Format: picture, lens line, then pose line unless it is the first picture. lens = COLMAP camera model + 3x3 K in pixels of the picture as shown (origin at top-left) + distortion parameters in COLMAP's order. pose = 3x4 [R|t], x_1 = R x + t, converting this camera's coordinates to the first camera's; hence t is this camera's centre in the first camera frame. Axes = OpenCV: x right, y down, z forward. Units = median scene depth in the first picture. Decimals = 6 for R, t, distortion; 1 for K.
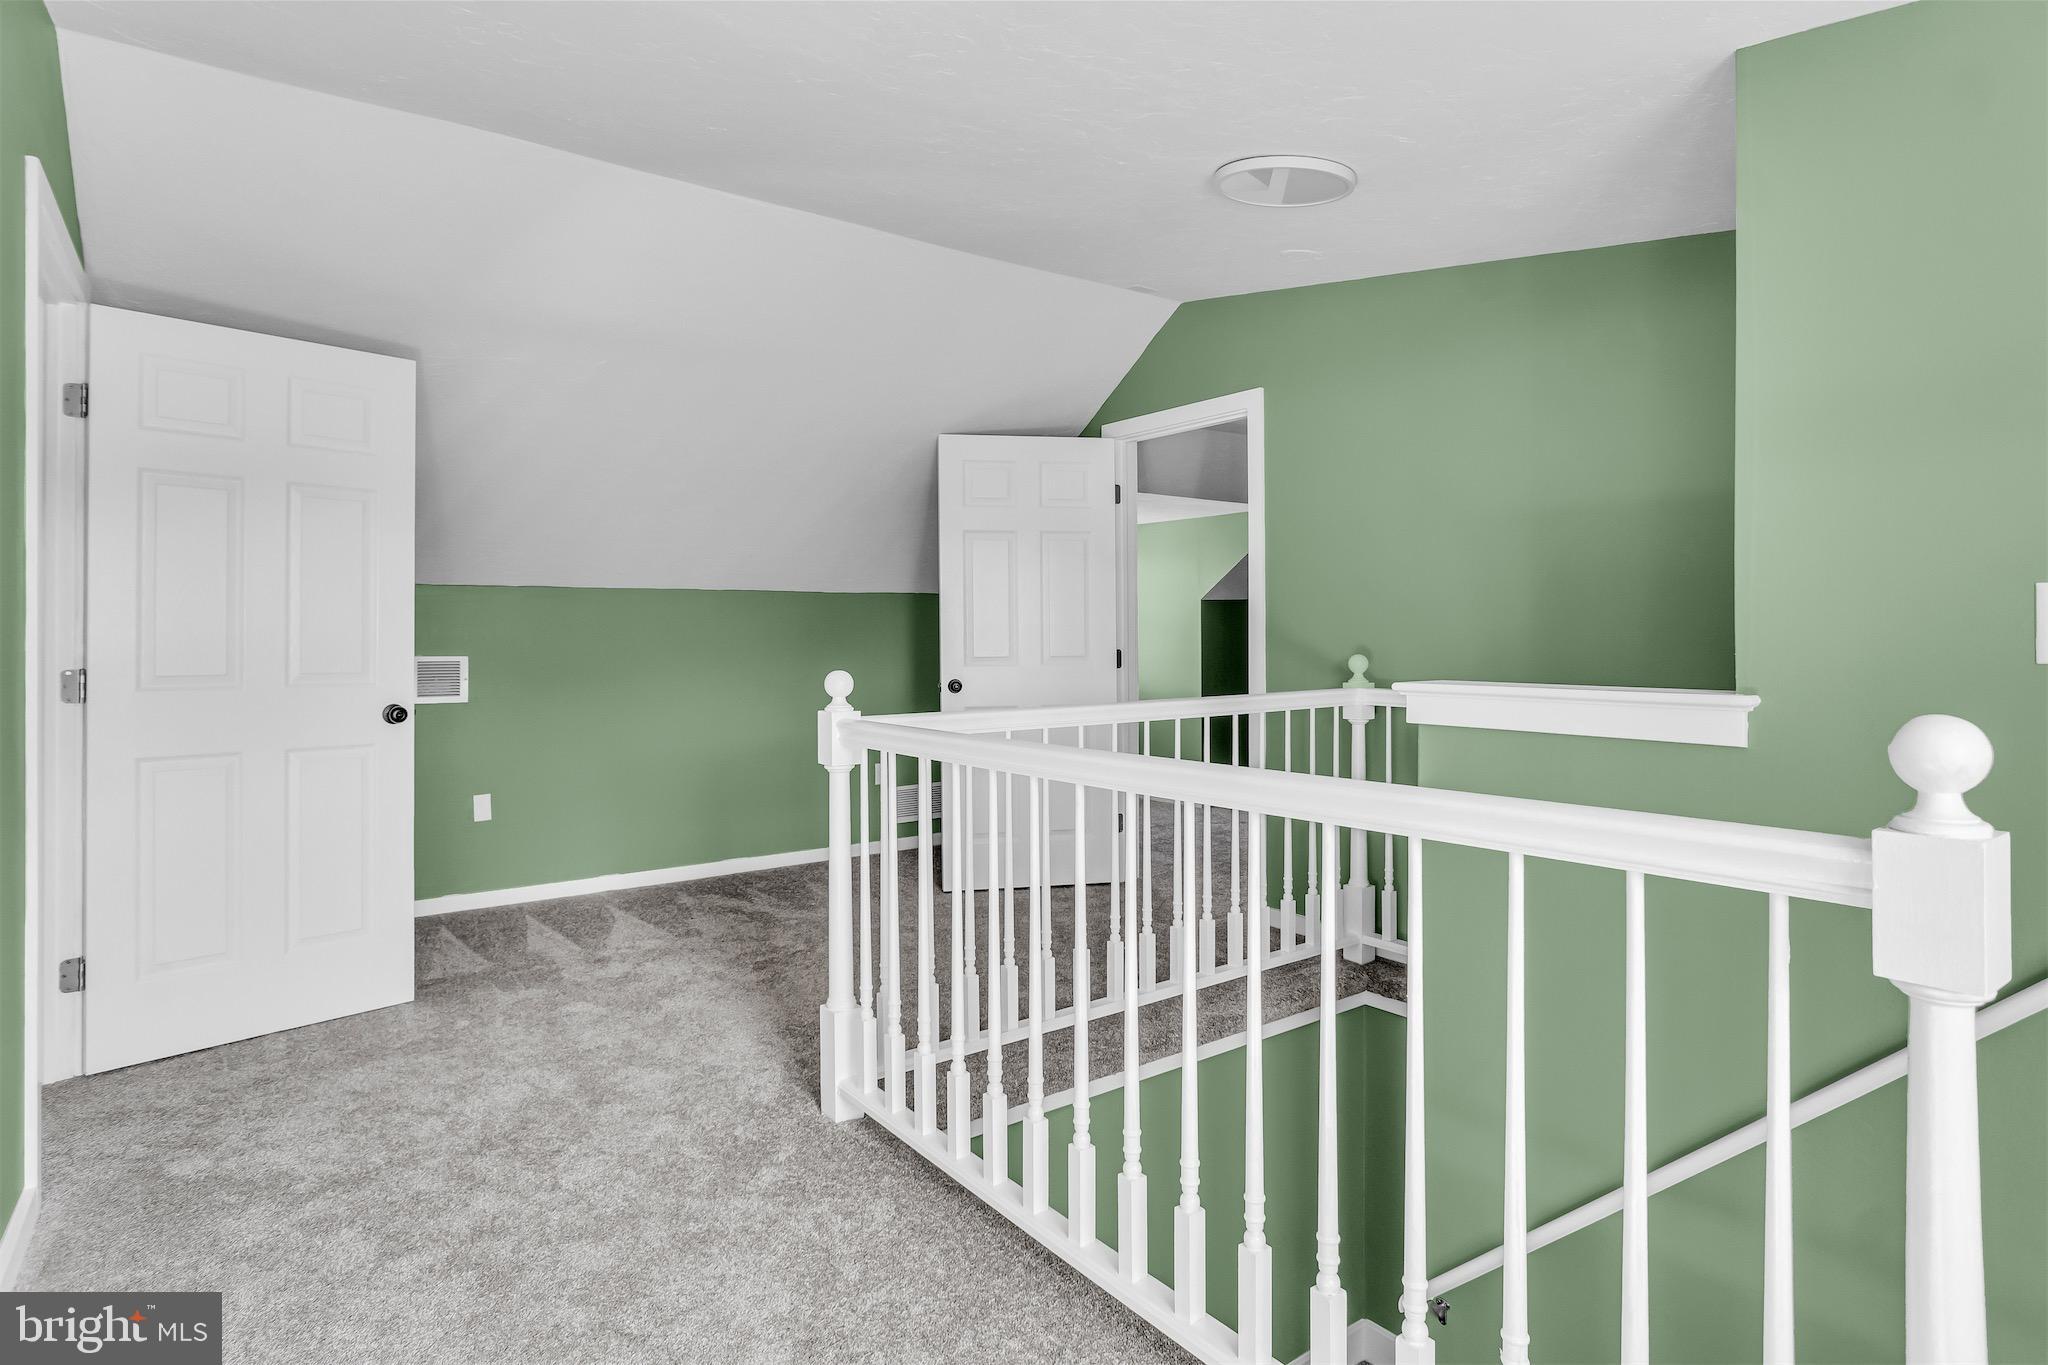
lens RADIAL K [[1072.5, 0, 939.9], [0, 1072.5, 640.1], [0, 0, 1]] dist [-0.018486, 0.009338]
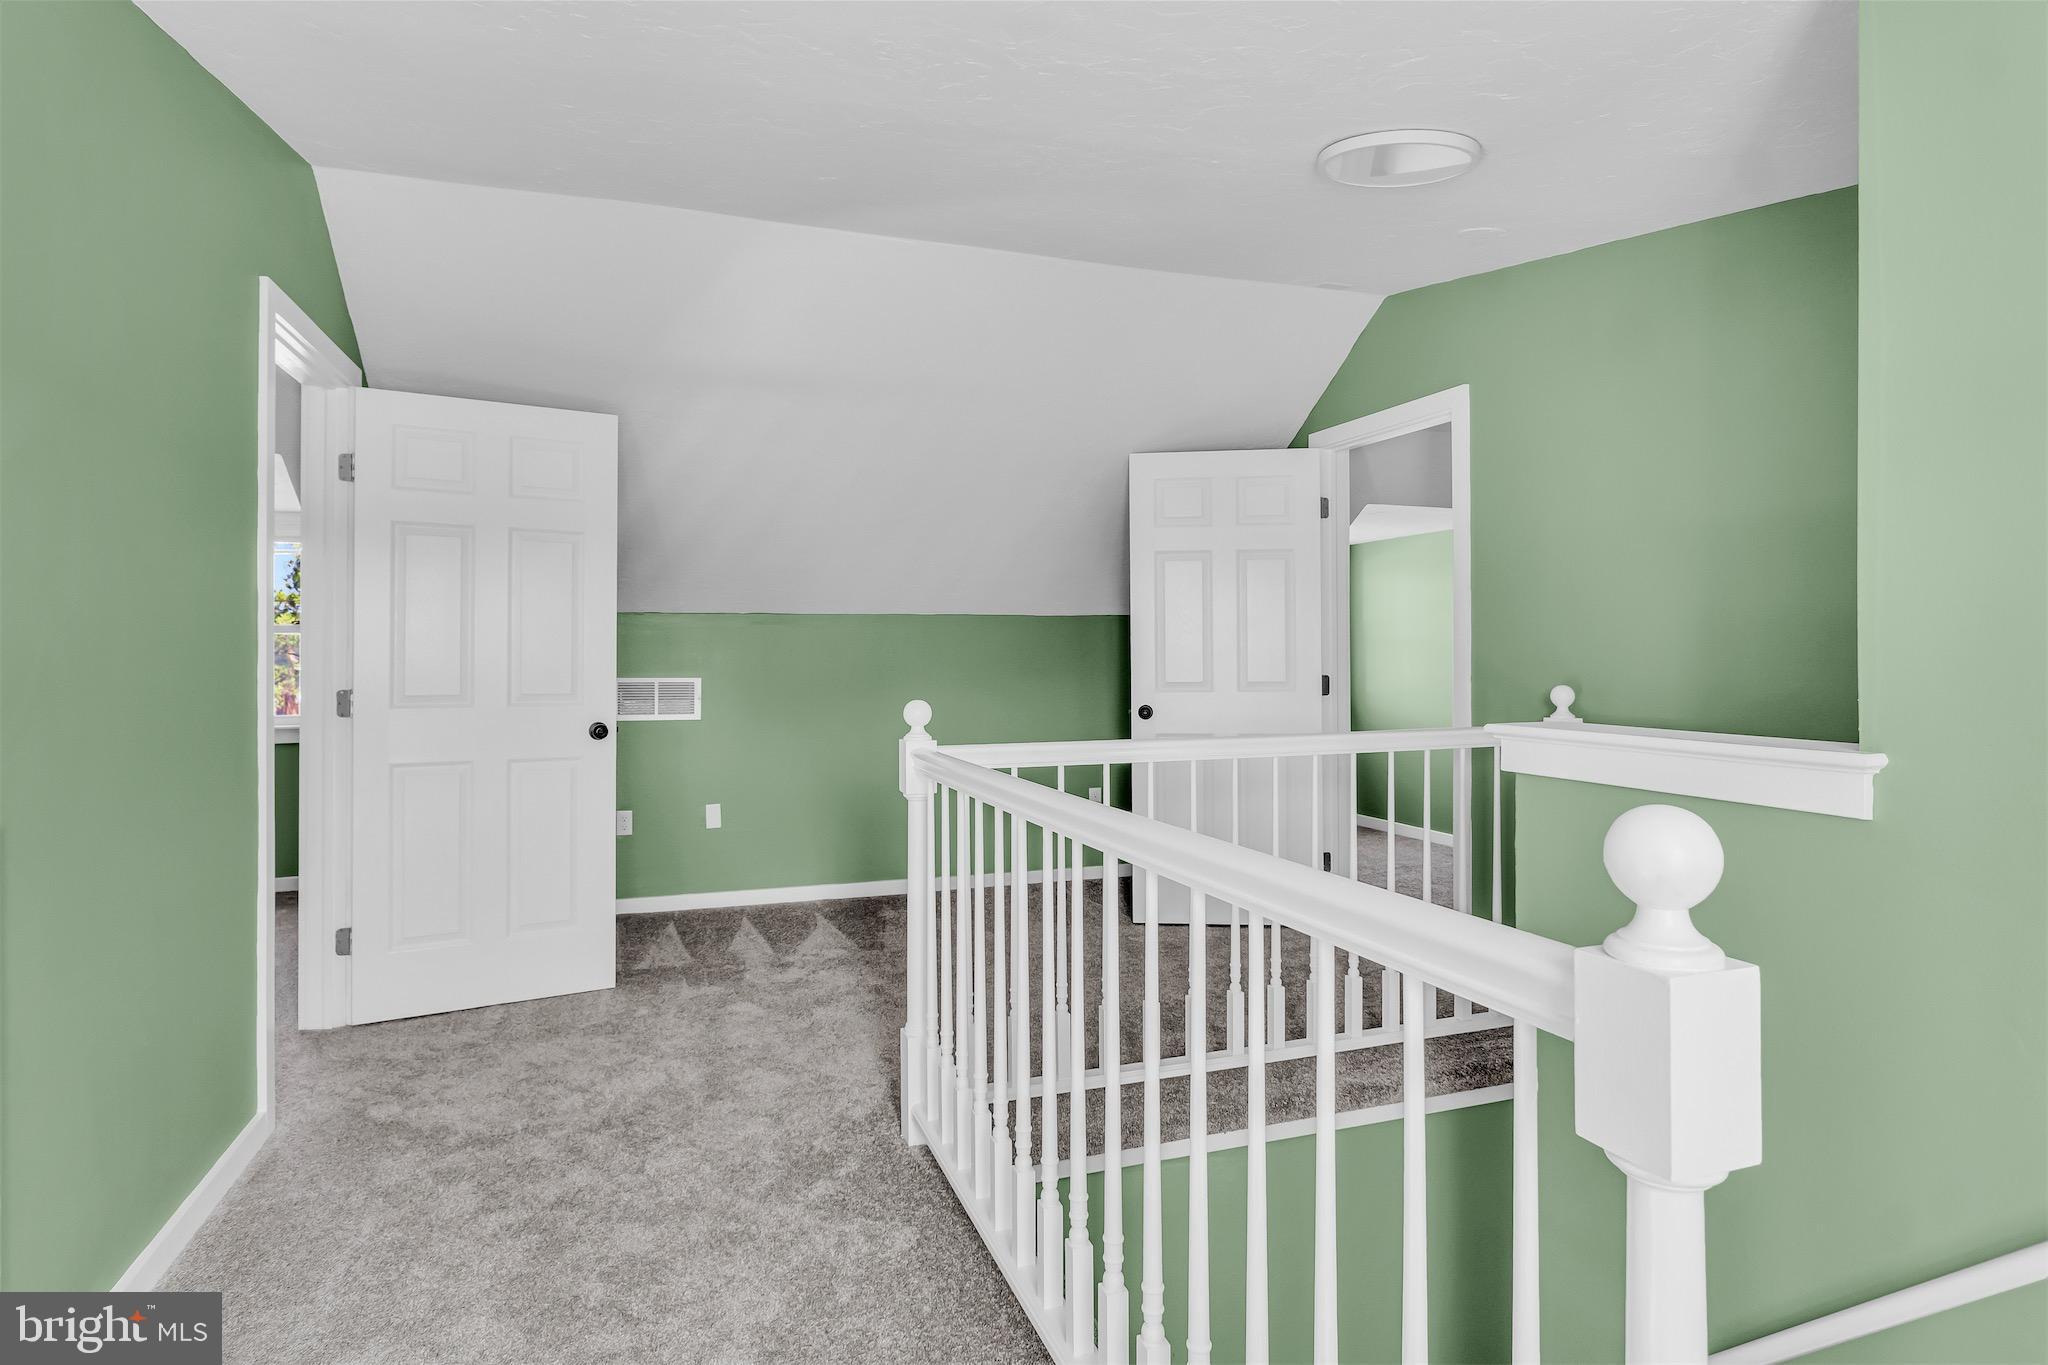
lens RADIAL K [[1072.5, 0, 985.3], [0, 1072.5, 657.6], [0, 0, 1]] dist [-0.018486, 0.009338]
pose [[0.958606, 0.002034, -0.284728, 0.218877], [-0.001633, 0.999997, 0.001644, -0.011388], [0.284731, -0.001110, 0.958607, 0.040579]]
